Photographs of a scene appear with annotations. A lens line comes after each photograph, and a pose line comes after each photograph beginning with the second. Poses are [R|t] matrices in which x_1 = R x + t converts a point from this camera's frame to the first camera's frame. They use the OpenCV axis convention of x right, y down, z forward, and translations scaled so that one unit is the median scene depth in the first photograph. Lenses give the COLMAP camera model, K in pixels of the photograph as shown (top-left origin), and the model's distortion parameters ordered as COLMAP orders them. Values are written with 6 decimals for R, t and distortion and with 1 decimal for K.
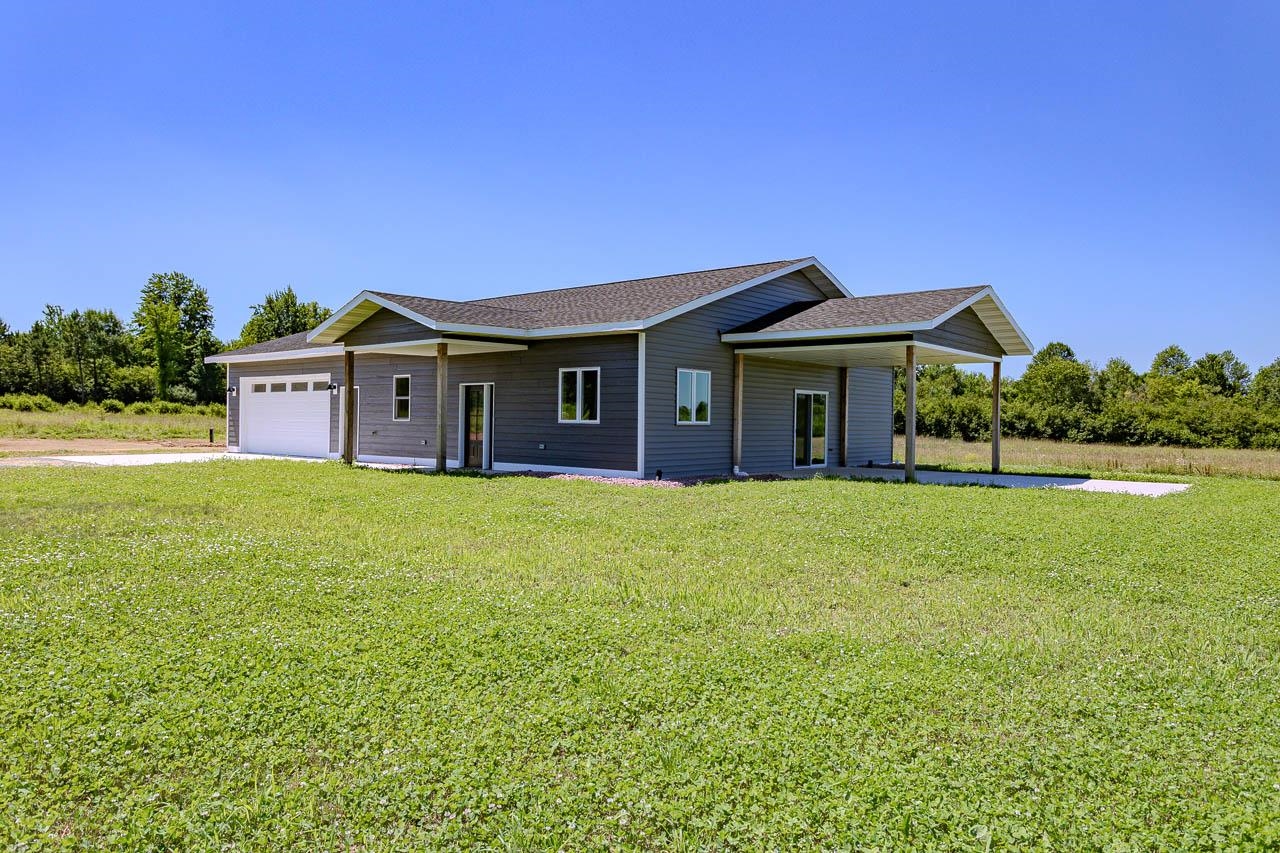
lens RADIAL K [[861.4, 0, 640.0], [0, 861.4, 426.5], [0, 0, 1]] dist [0.007522, 0.005772]
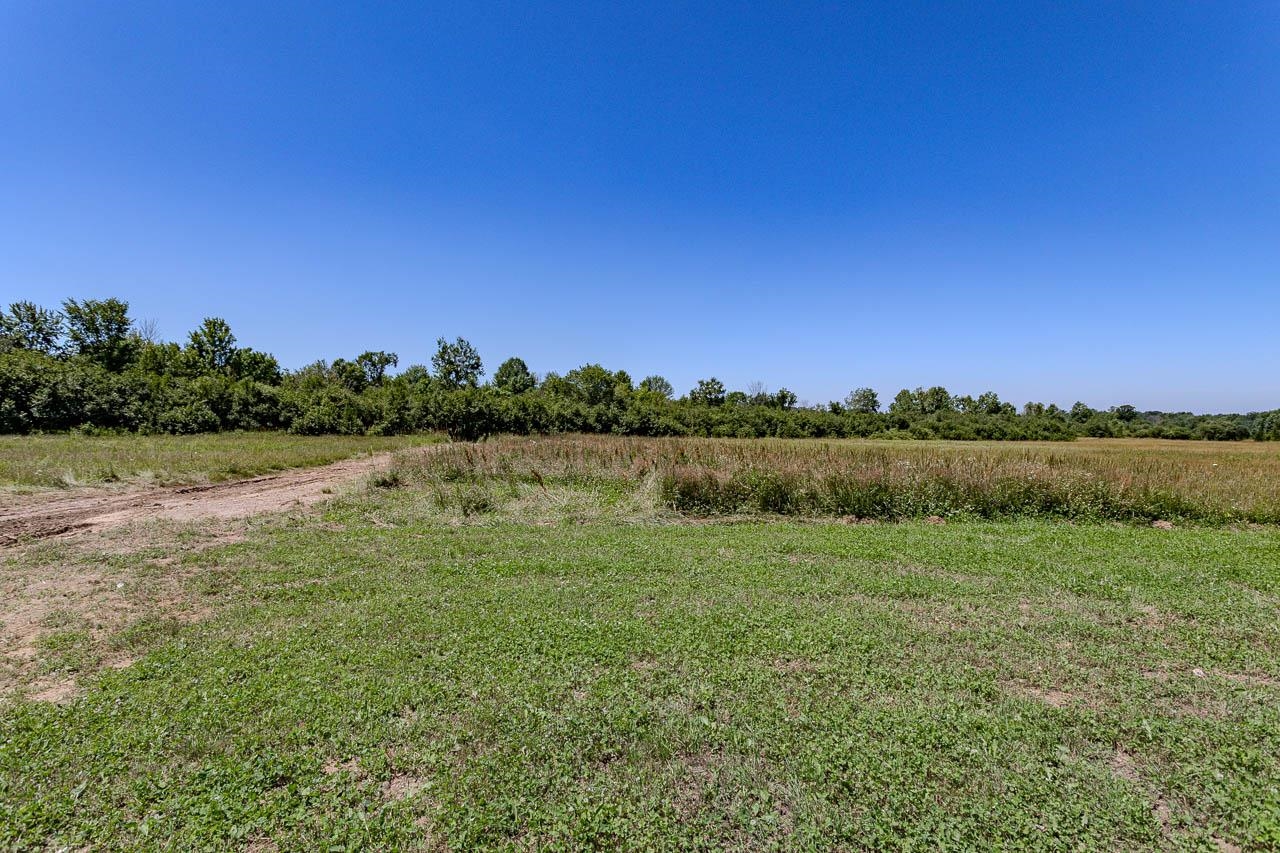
lens RADIAL K [[601.7, 0, 640.0], [0, 601.7, 426.5], [0, 0, 1]] dist [0.000321, 0.001069]
pose [[0.713223, -0.013991, 0.700798, -0.243835], [0.007330, 0.999895, 0.012502, -0.019520], [-0.700899, -0.003780, 0.713250, 1.759857]]
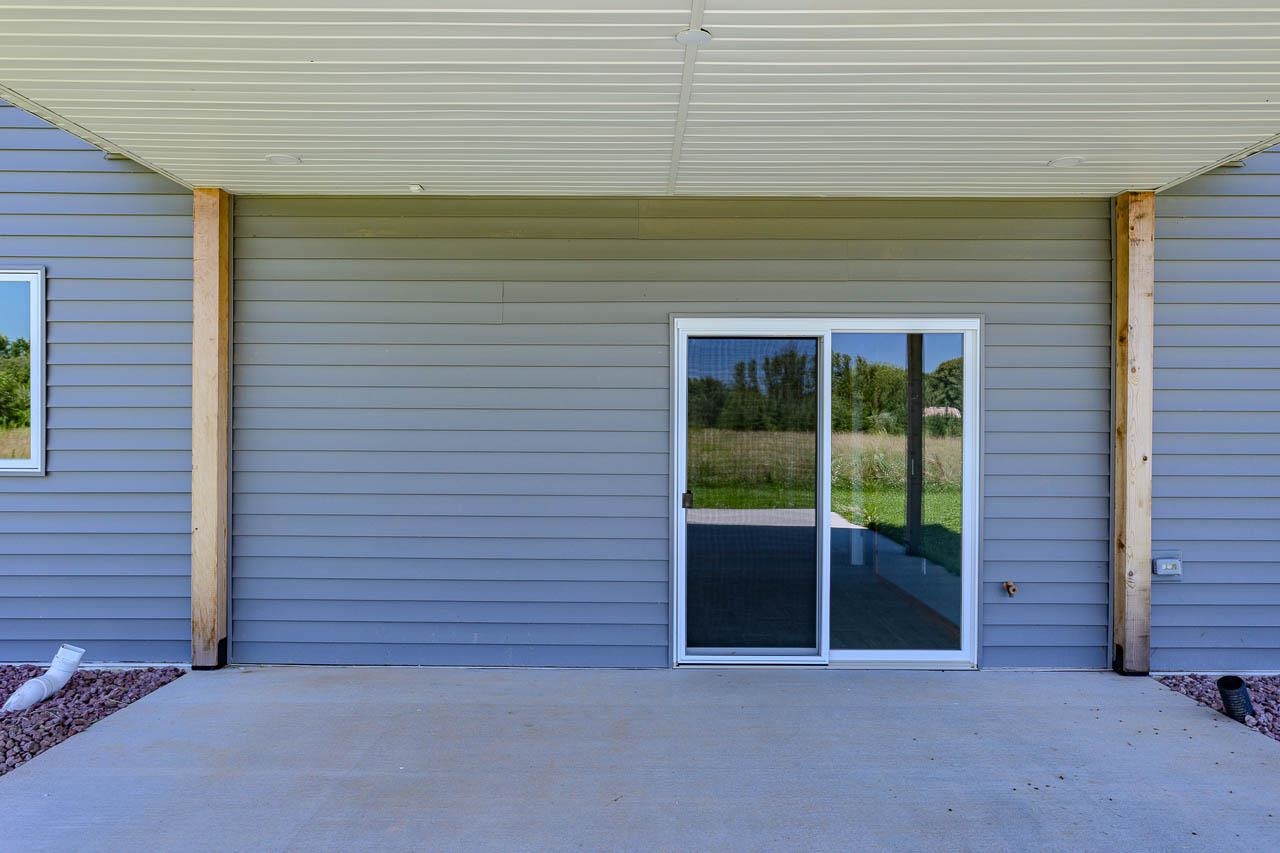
lens RADIAL K [[861.4, 0, 640.0], [0, 861.4, 426.5], [0, 0, 1]] dist [0.007522, 0.005772]
pose [[0.645517, -0.002107, -0.763743, 0.321046], [-0.000688, 0.999994, -0.003340, -0.012244], [0.763746, 0.002682, 0.645512, 0.776484]]
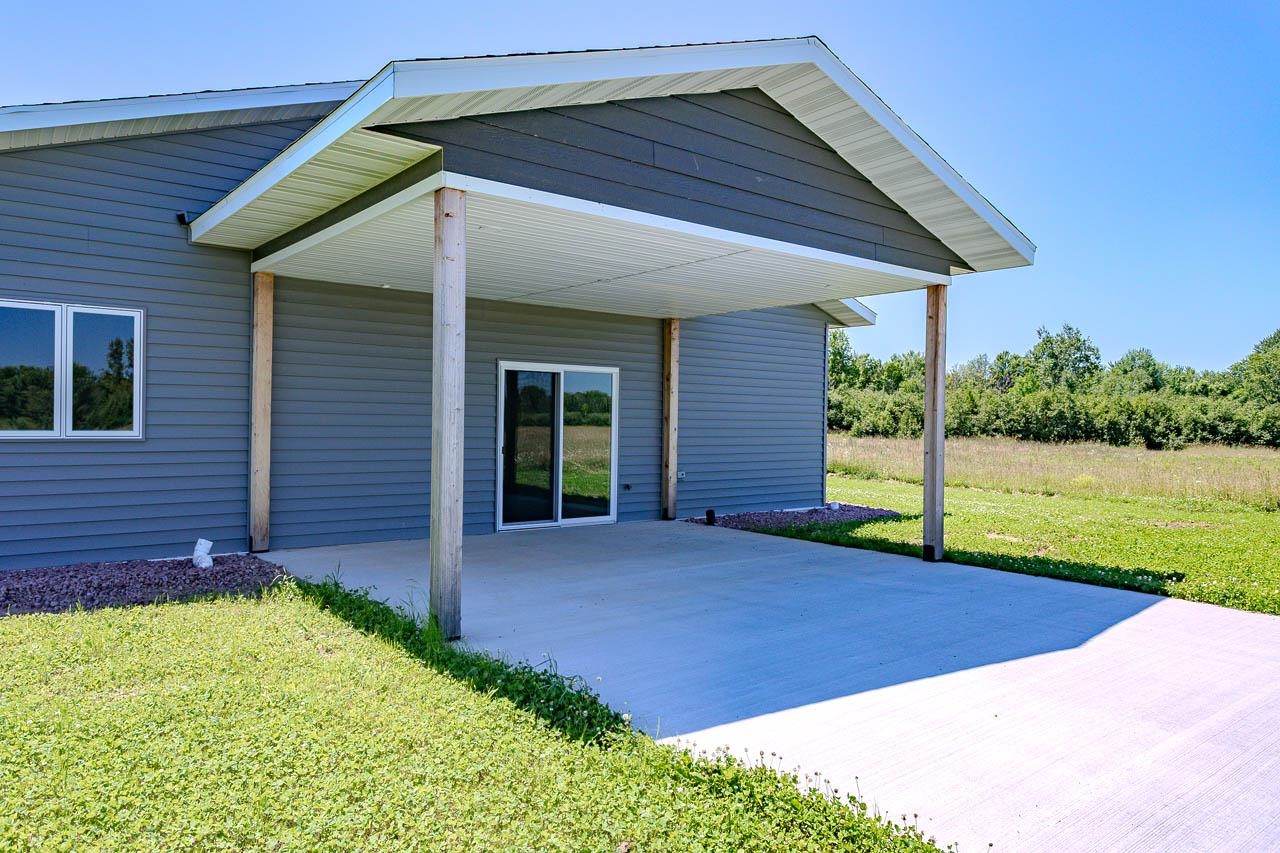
lens RADIAL K [[861.4, 0, 640.0], [0, 861.4, 426.5], [0, 0, 1]] dist [0.007522, 0.005772]
pose [[0.980254, 0.001605, -0.197738, 0.319090], [-0.001936, 0.999997, -0.001485, -0.006205], [0.197735, 0.001838, 0.980254, 0.512263]]
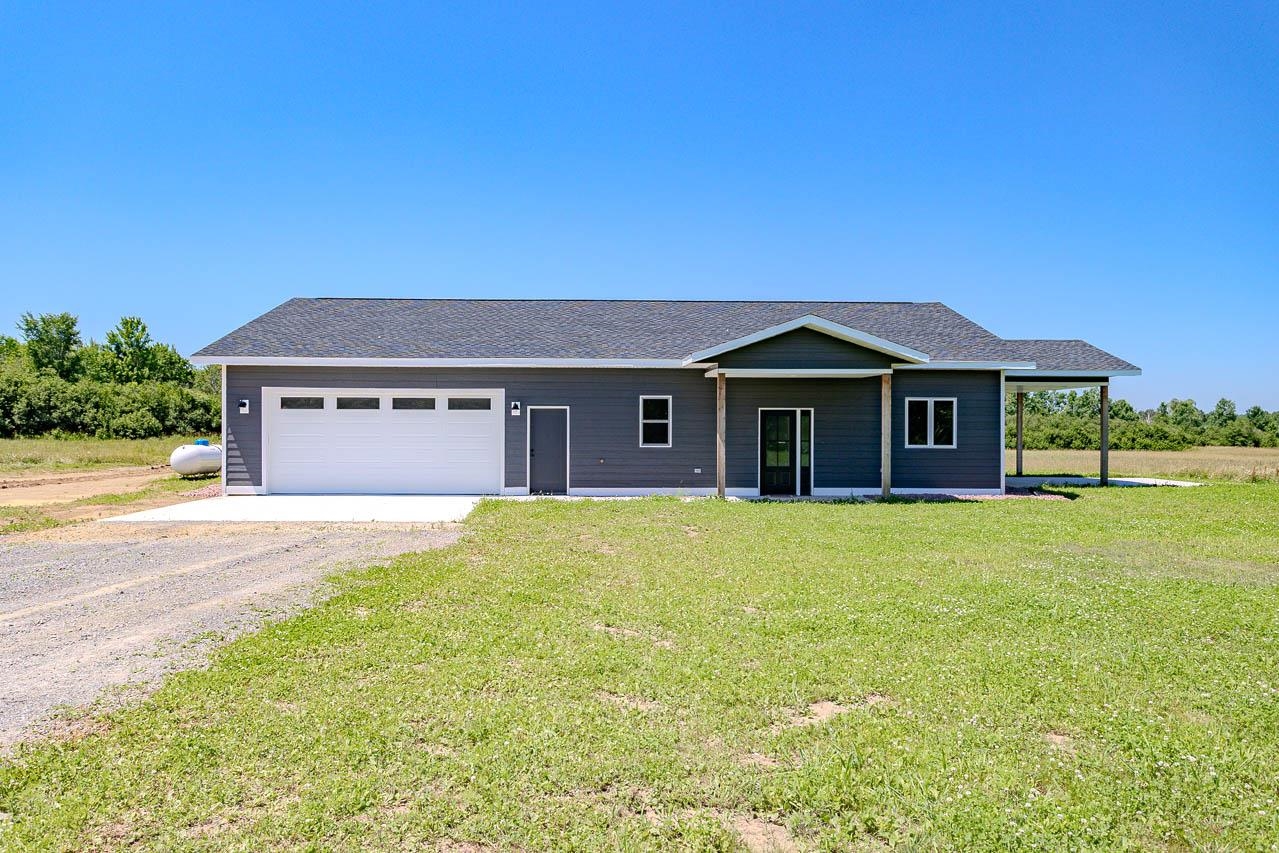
lens RADIAL K [[936.1, 0, 639.5], [0, 936.1, 426.5], [0, 0, 1]] dist [0.007403, 0.001998]
pose [[0.749953, -0.010024, 0.661415, -0.875797], [0.008138, 0.999949, 0.005927, -0.032006], [-0.661441, 0.000938, 0.749996, 0.268895]]
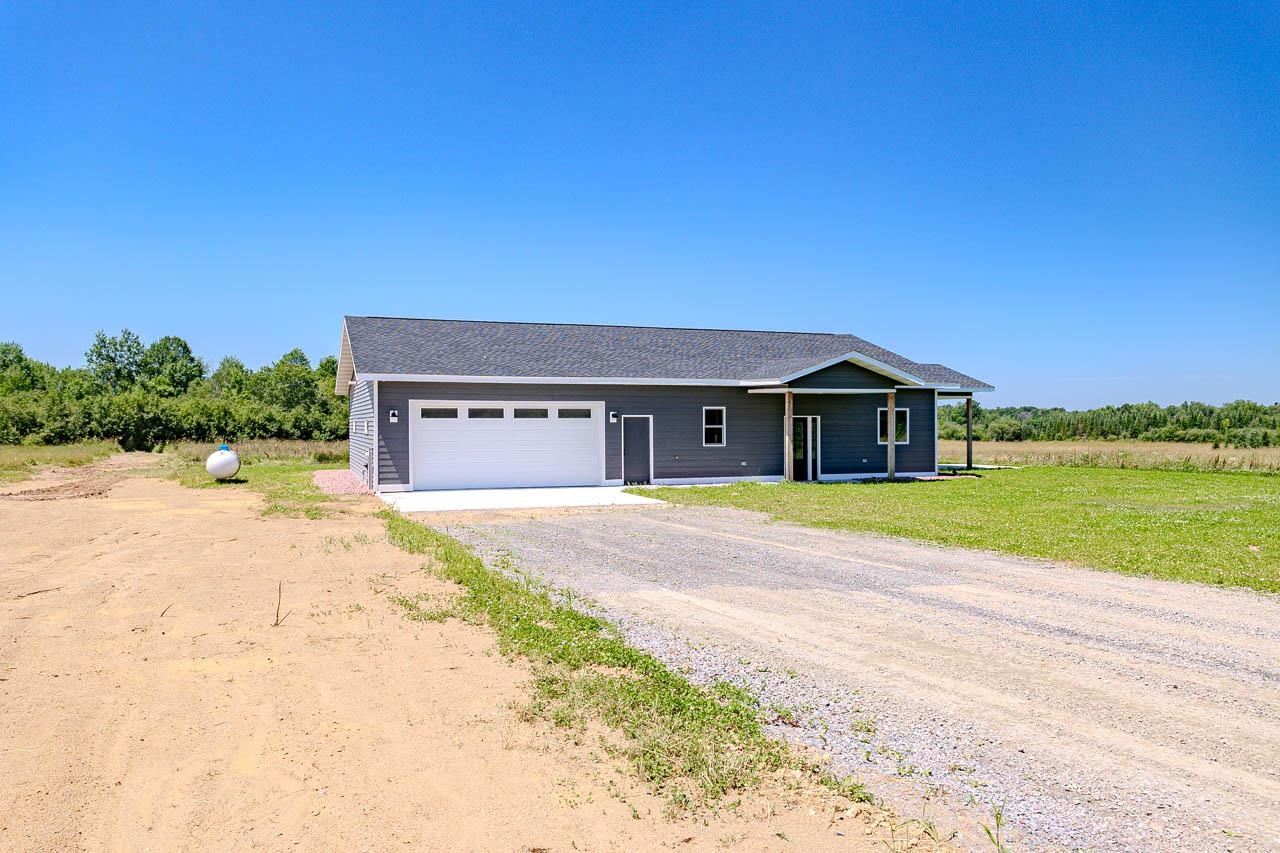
lens RADIAL K [[936.9, 0, 640.0], [0, 936.9, 426.5], [0, 0, 1]] dist [0.007403, 0.001998]
pose [[0.493525, -0.016209, 0.869581, -1.345465], [0.012267, 0.999857, 0.011675, -0.046488], [-0.869645, 0.004905, 0.493653, 0.435769]]
